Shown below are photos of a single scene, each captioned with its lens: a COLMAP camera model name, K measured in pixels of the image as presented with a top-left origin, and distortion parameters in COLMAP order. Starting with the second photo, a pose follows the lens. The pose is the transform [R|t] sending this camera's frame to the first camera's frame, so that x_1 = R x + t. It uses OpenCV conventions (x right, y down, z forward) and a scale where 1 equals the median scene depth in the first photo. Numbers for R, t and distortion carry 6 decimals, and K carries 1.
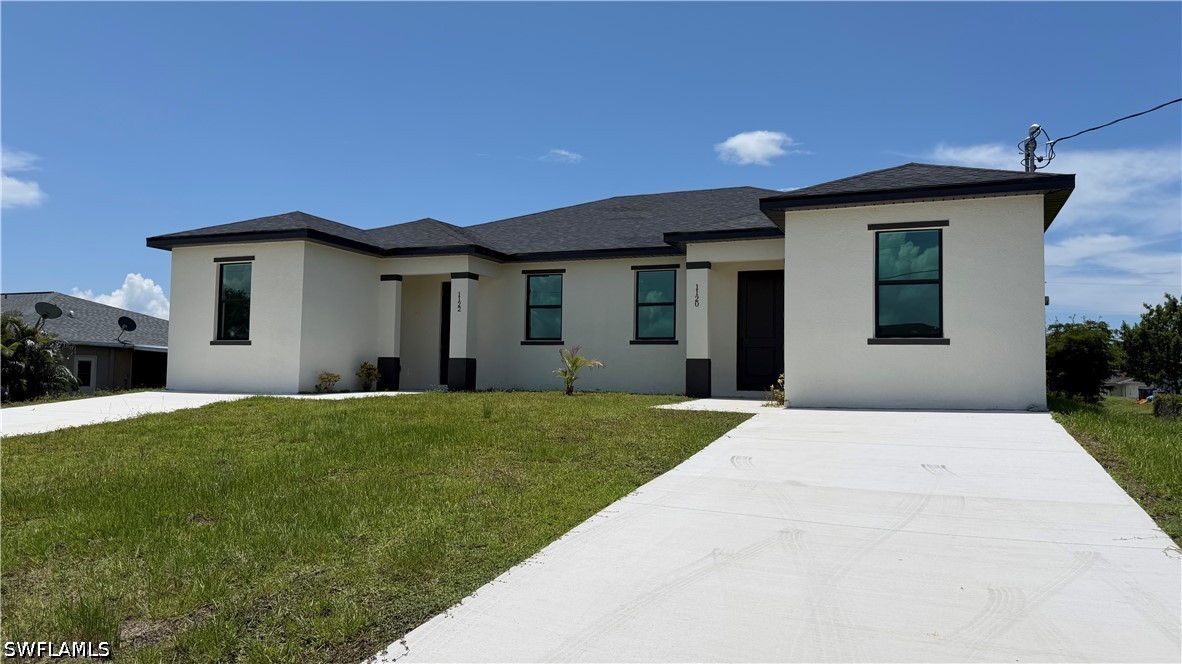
lens RADIAL K [[826.8, 0, 591.0], [0, 826.8, 332.0], [0, 0, 1]] dist [0.132490, -0.194083]
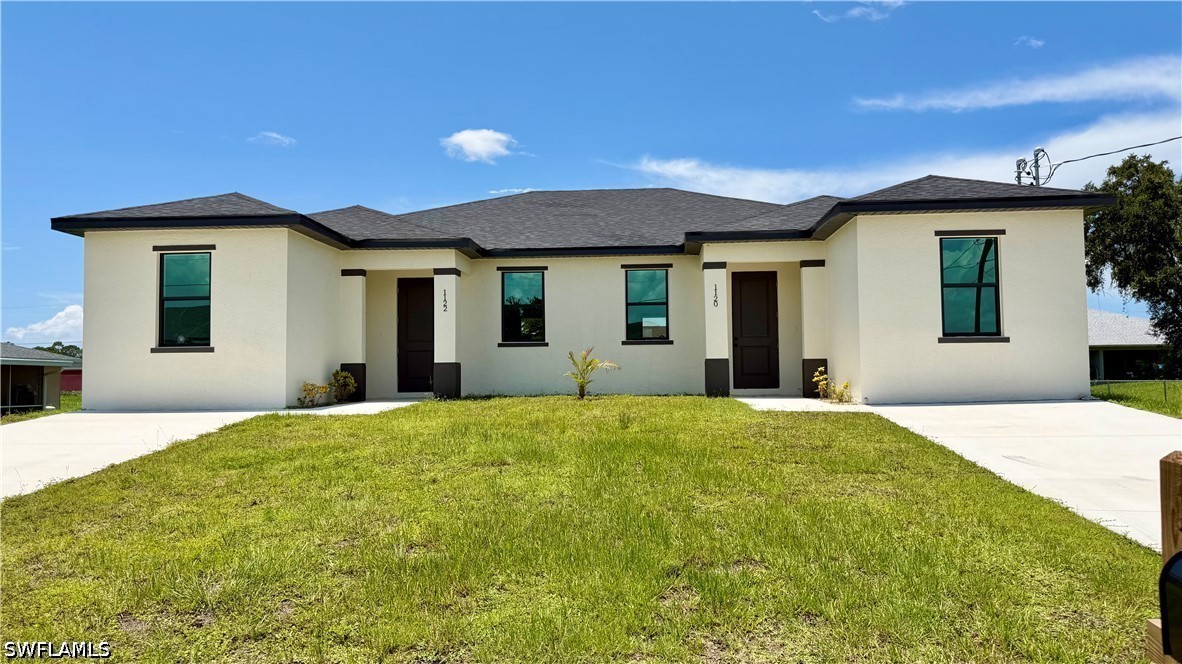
lens RADIAL K [[832.5, 0, 592.0], [0, 832.5, 334.3], [0, 0, 1]] dist [0.090619, -0.101939]
pose [[0.945679, -0.009226, 0.324970, -0.304903], [0.007356, 0.999949, 0.006984, -0.004908], [-0.325018, -0.004214, 0.945698, 0.085810]]
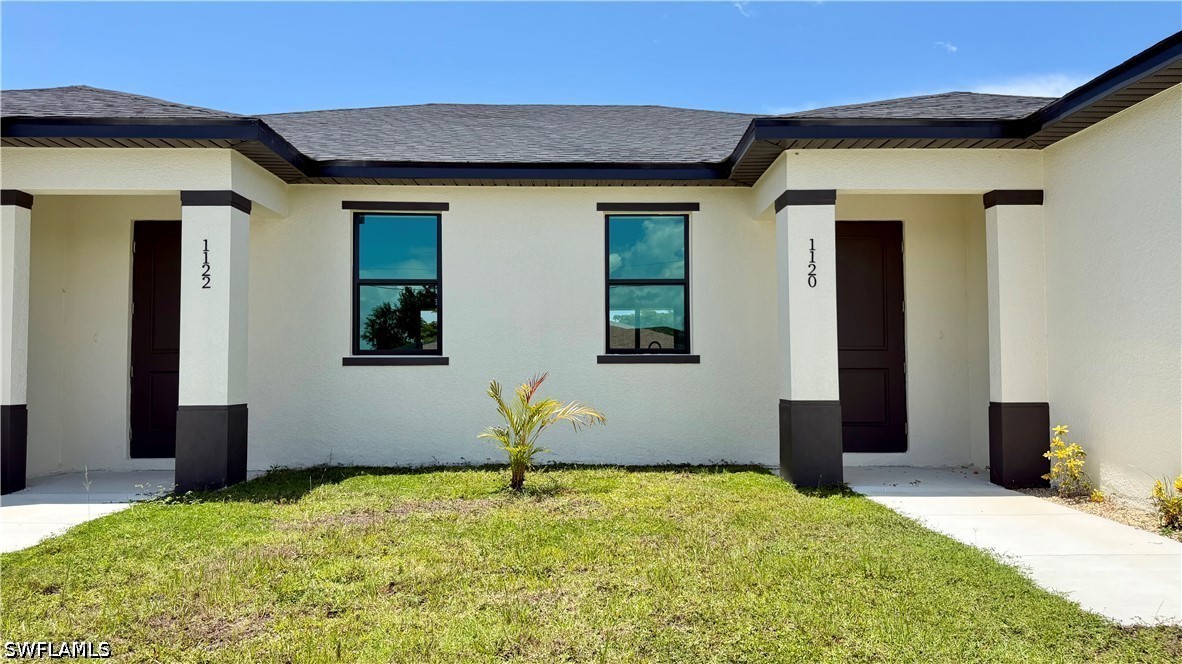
lens RADIAL K [[832.5, 0, 592.0], [0, 832.5, 334.3], [0, 0, 1]] dist [0.090619, -0.101939]
pose [[0.911831, -0.002347, 0.410558, -0.156792], [-0.004154, 0.999880, 0.014940, -0.009796], [-0.410544, -0.015329, 0.911712, 0.557880]]
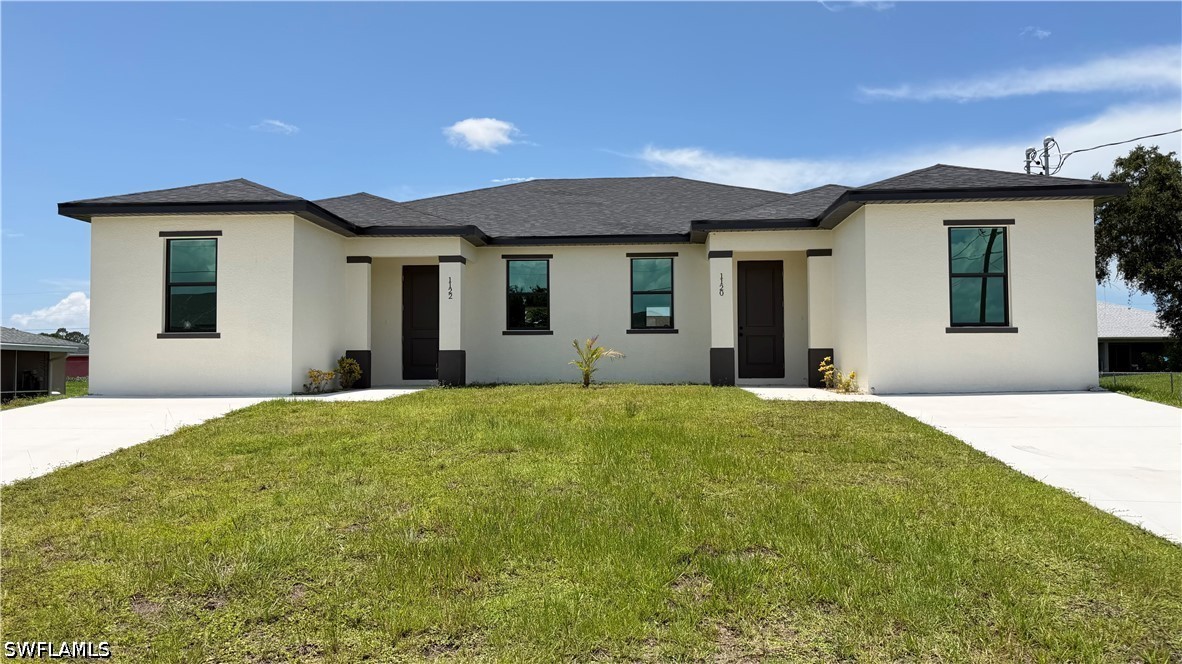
lens RADIAL K [[832.6, 0, 588.2], [0, 832.6, 331.6], [0, 0, 1]] dist [0.089866, -0.099132]
pose [[0.947760, -0.006727, 0.318913, -0.308185], [0.001698, 0.999870, 0.016044, -0.003418], [-0.318979, -0.014664, 0.947648, 0.088401]]
